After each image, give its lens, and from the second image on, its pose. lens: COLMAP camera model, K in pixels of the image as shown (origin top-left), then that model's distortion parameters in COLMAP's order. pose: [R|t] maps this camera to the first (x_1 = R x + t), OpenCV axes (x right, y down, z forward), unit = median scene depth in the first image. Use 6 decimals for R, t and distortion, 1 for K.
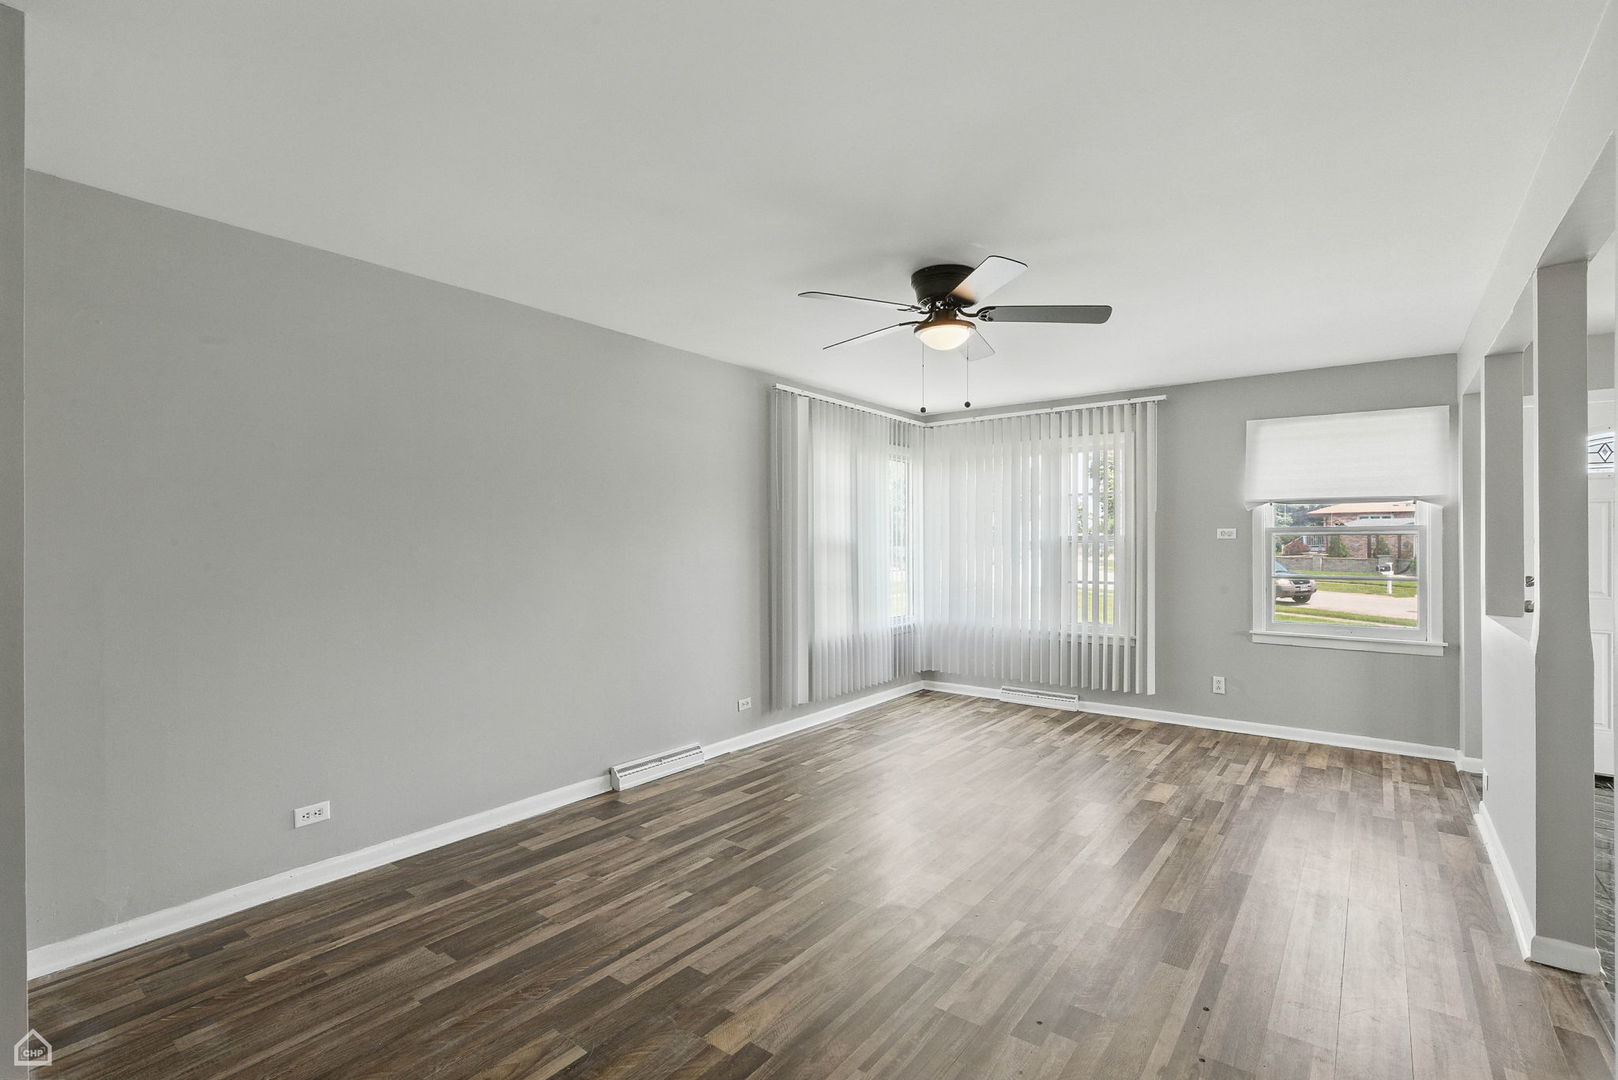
lens RADIAL K [[739.2, 0, 815.7], [0, 739.2, 543.4], [0, 0, 1]] dist [0.001856, -0.000045]
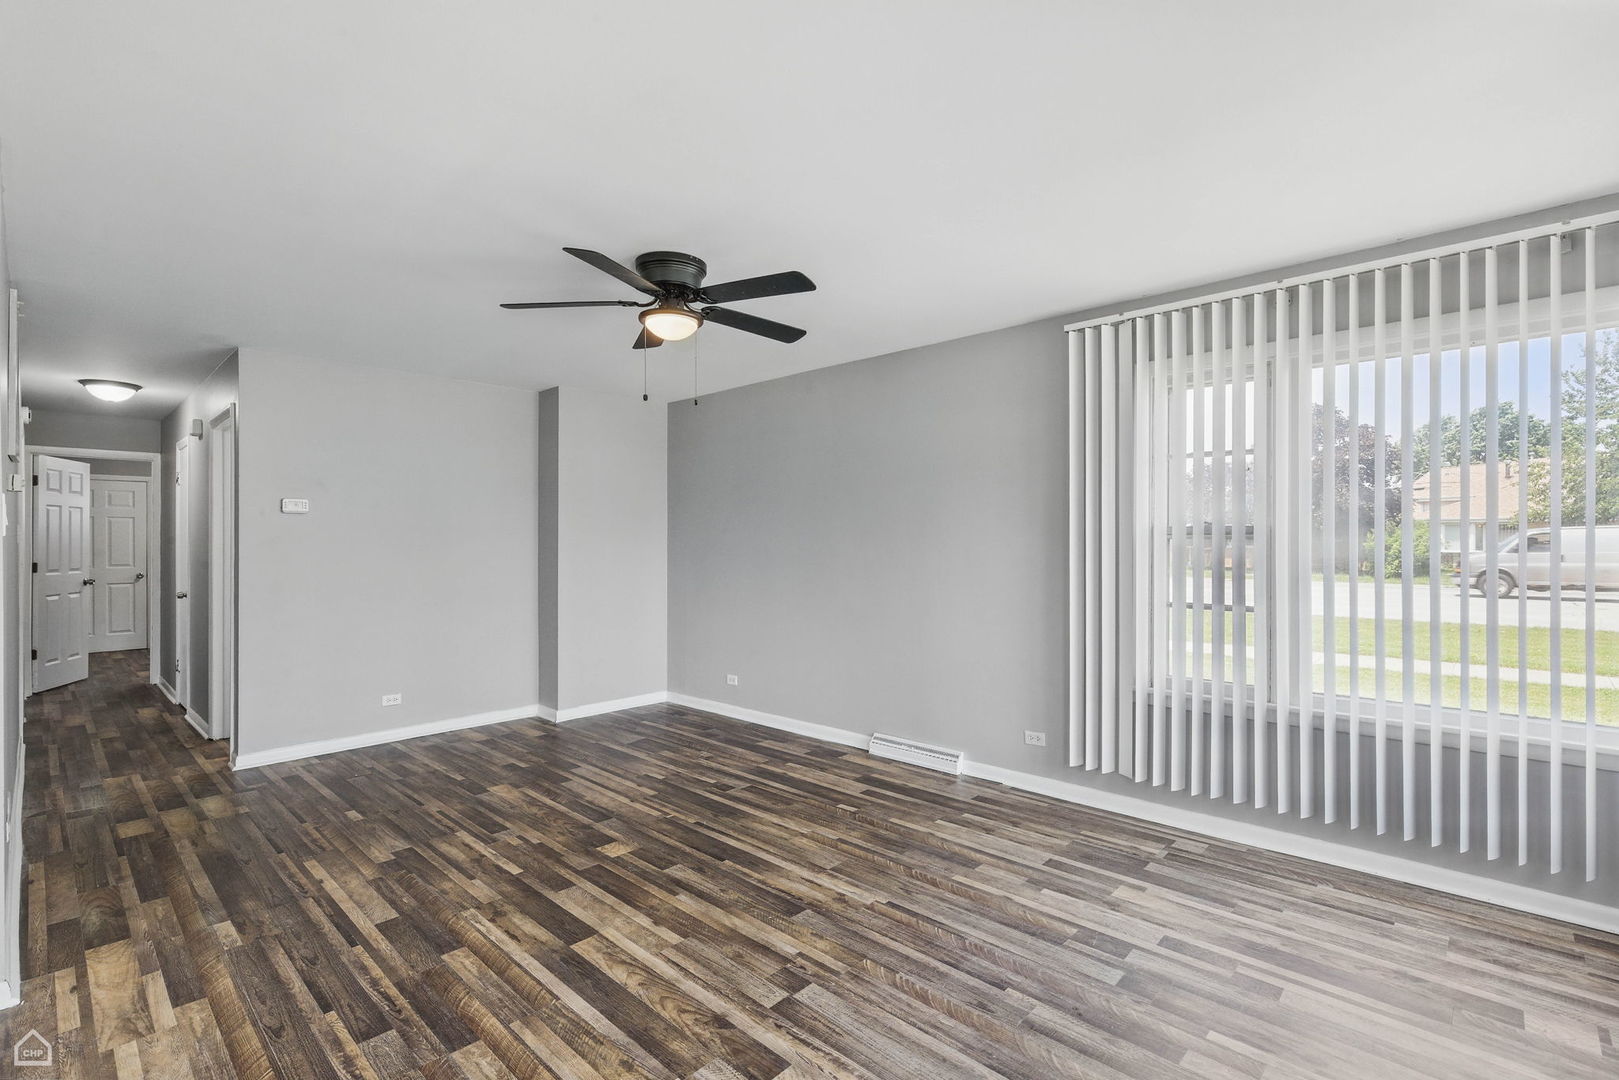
lens RADIAL K [[739.7, 0, 820.3], [0, 739.7, 540.8], [0, 0, 1]] dist [0.001856, -0.000045]
pose [[-0.104129, 0.000566, -0.994564, 1.030193], [0.005344, 0.999986, 0.000010, -0.000819], [0.994549, -0.005314, -0.104131, 1.192769]]
